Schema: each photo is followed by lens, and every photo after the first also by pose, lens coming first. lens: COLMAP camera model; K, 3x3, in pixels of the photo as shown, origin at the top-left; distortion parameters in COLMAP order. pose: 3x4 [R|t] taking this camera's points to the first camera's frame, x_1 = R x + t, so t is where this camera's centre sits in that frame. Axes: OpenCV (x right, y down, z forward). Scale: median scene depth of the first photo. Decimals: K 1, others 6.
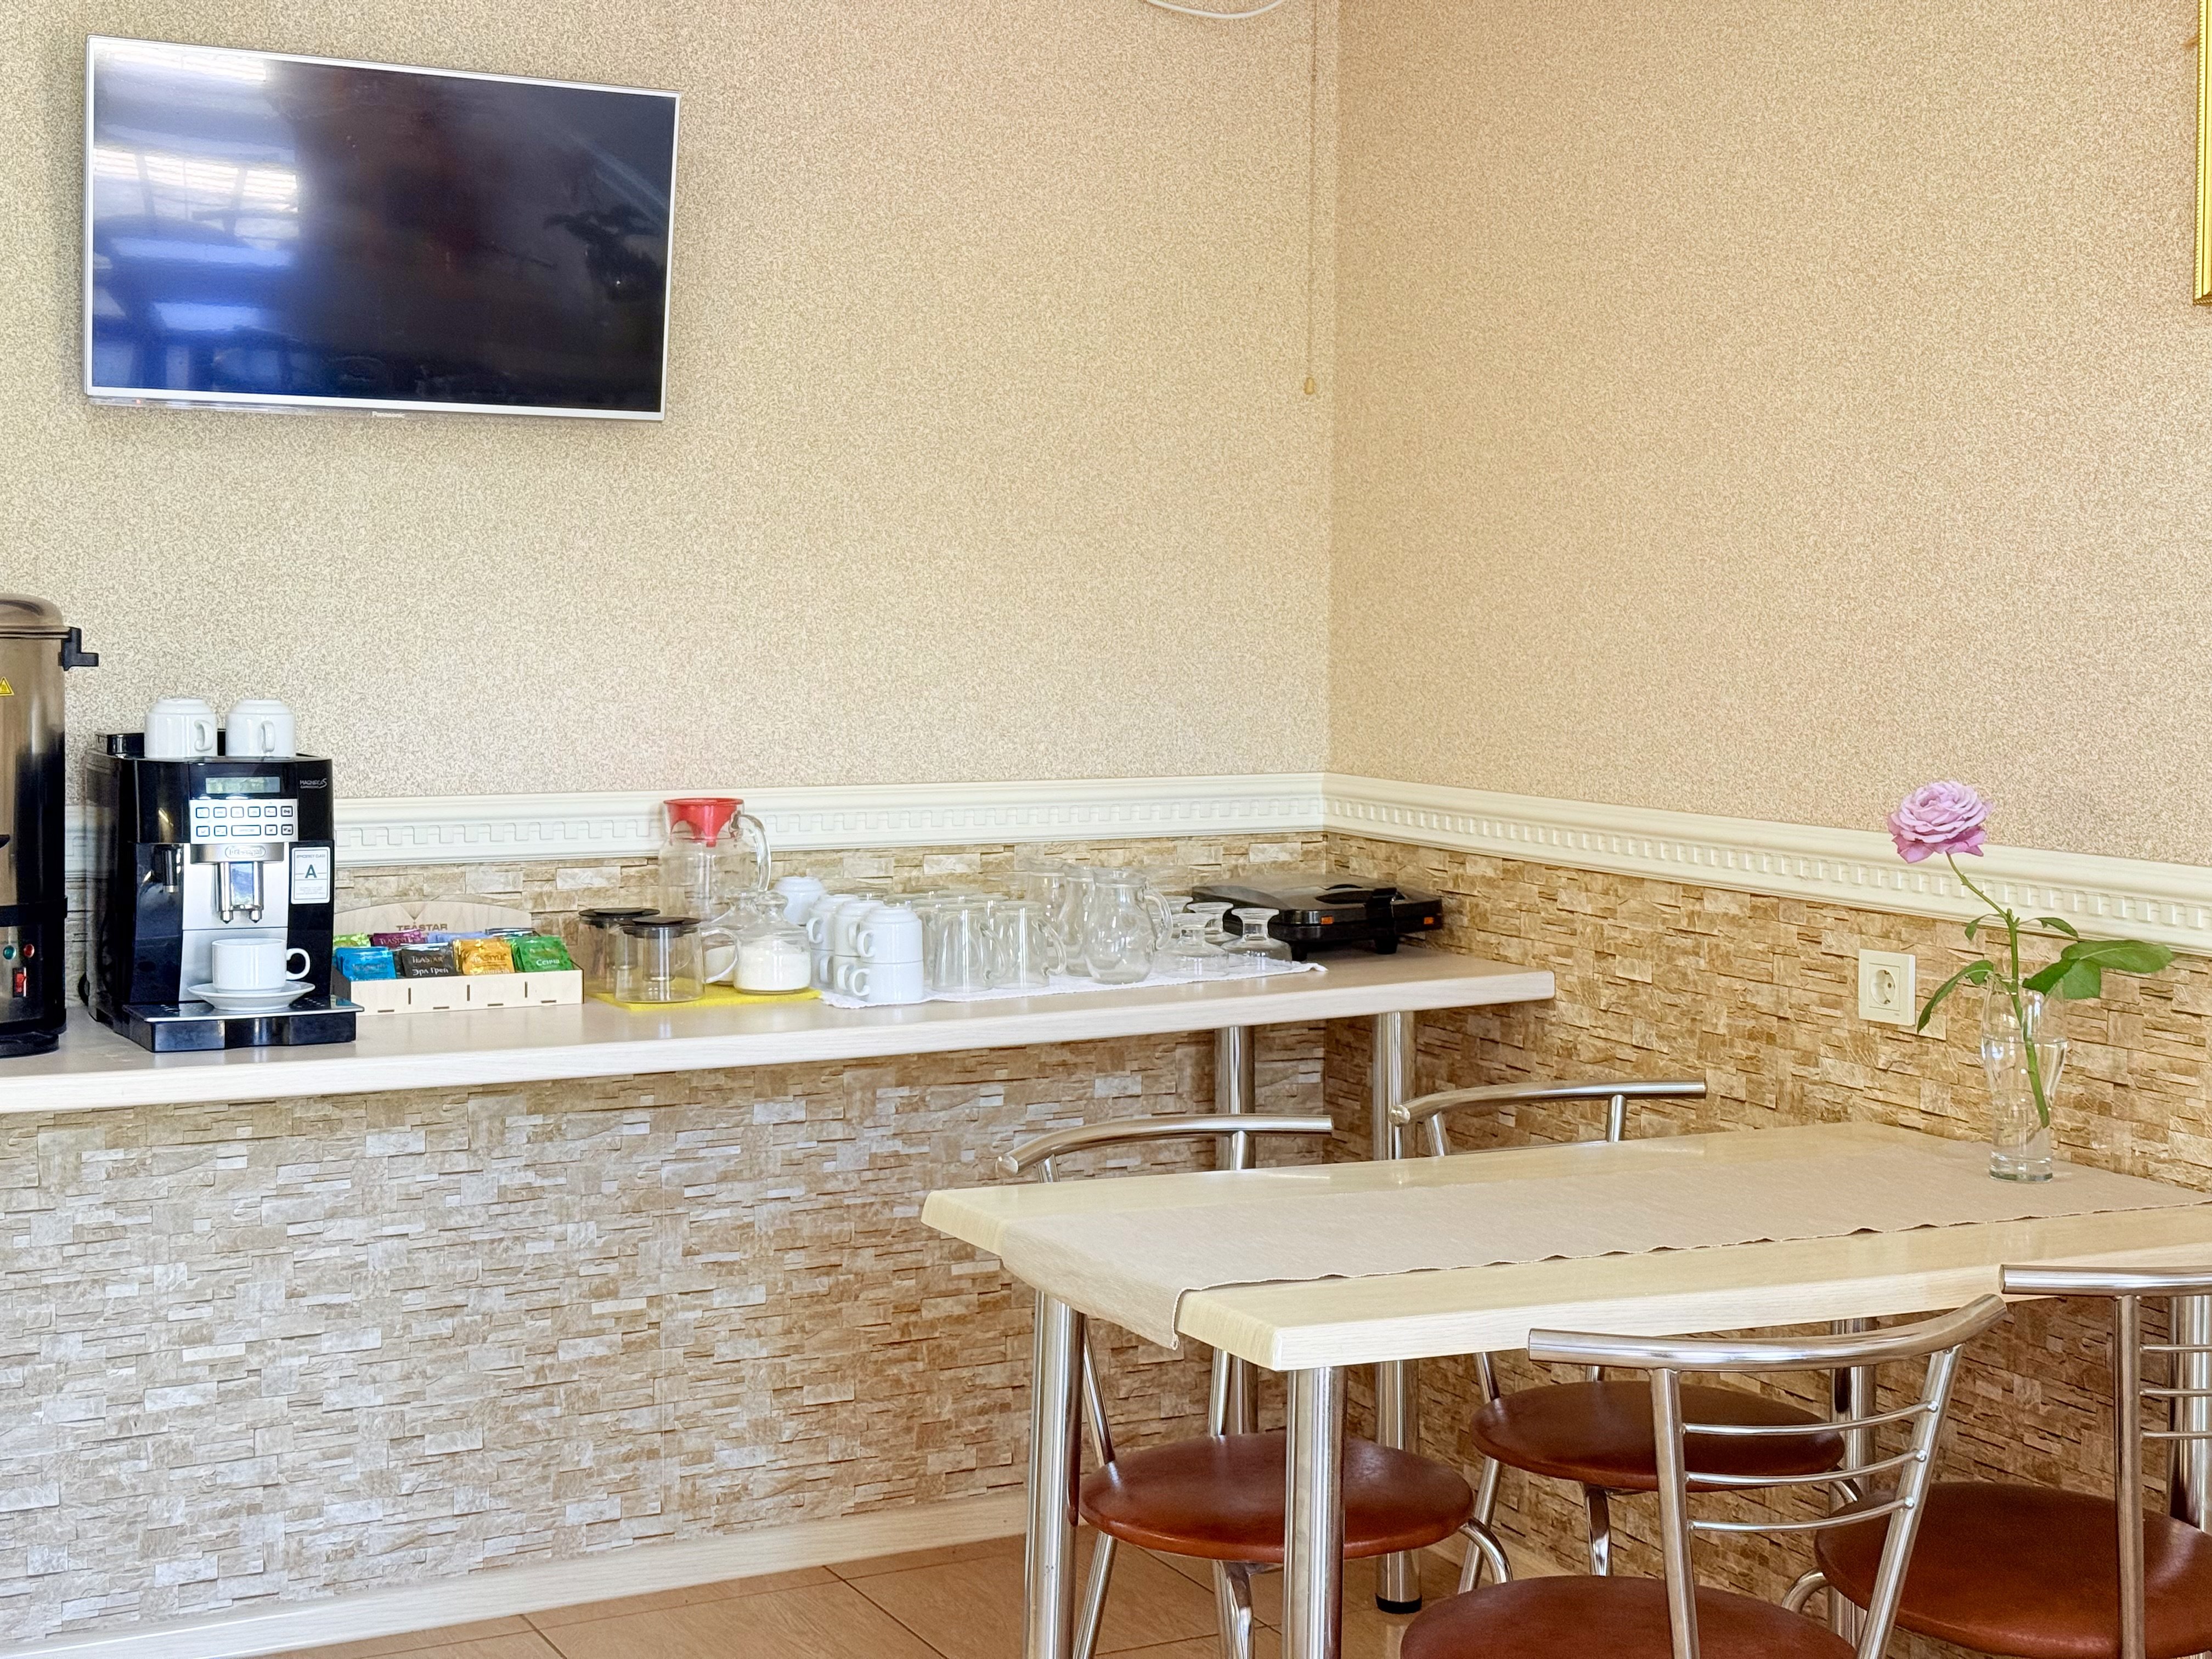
lens RADIAL K [[3179.7, 0, 1101.4], [0, 3179.7, 831.2], [0, 0, 1]] dist [0.162763, 0.000000]
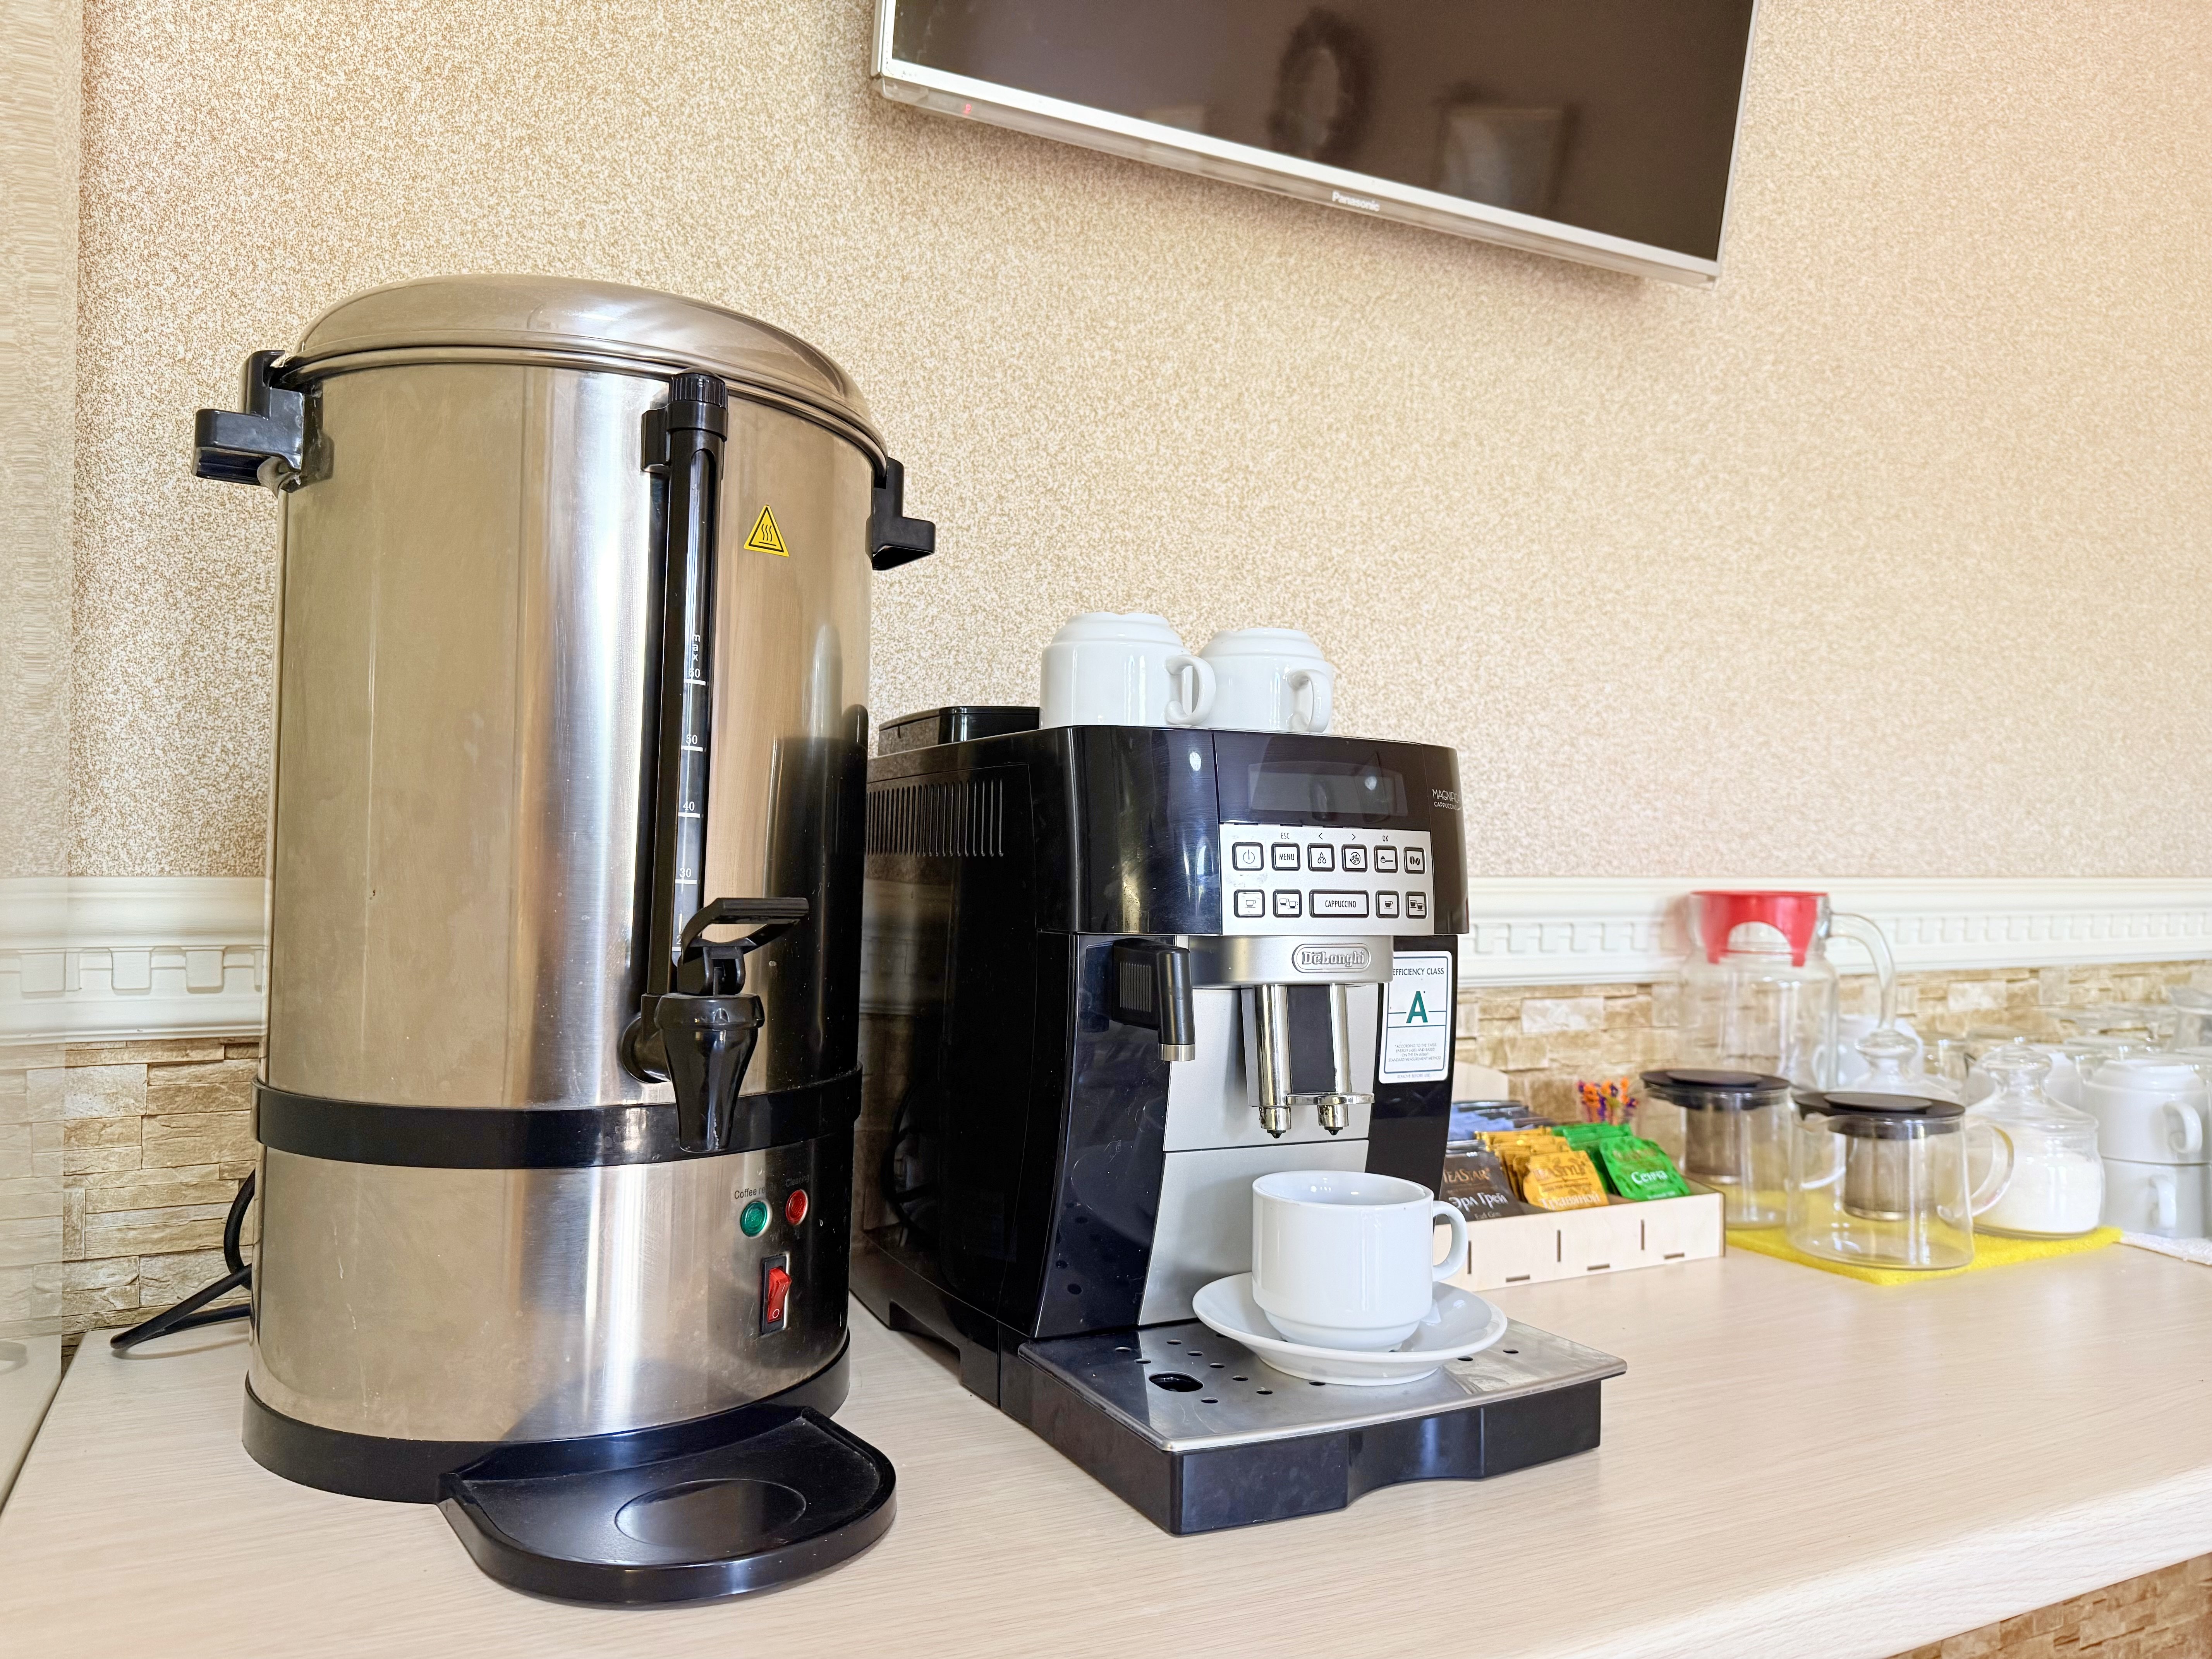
lens RADIAL K [[1577.7, 0, 1102.1], [0, 1577.7, 825.5], [0, 0, 1]] dist [0.025084, -0.011722]
pose [[0.999912, 0.003614, 0.012732, -0.253166], [-0.002360, 0.995266, -0.097160, 0.007752], [-0.013023, 0.097122, 0.995187, 0.685166]]
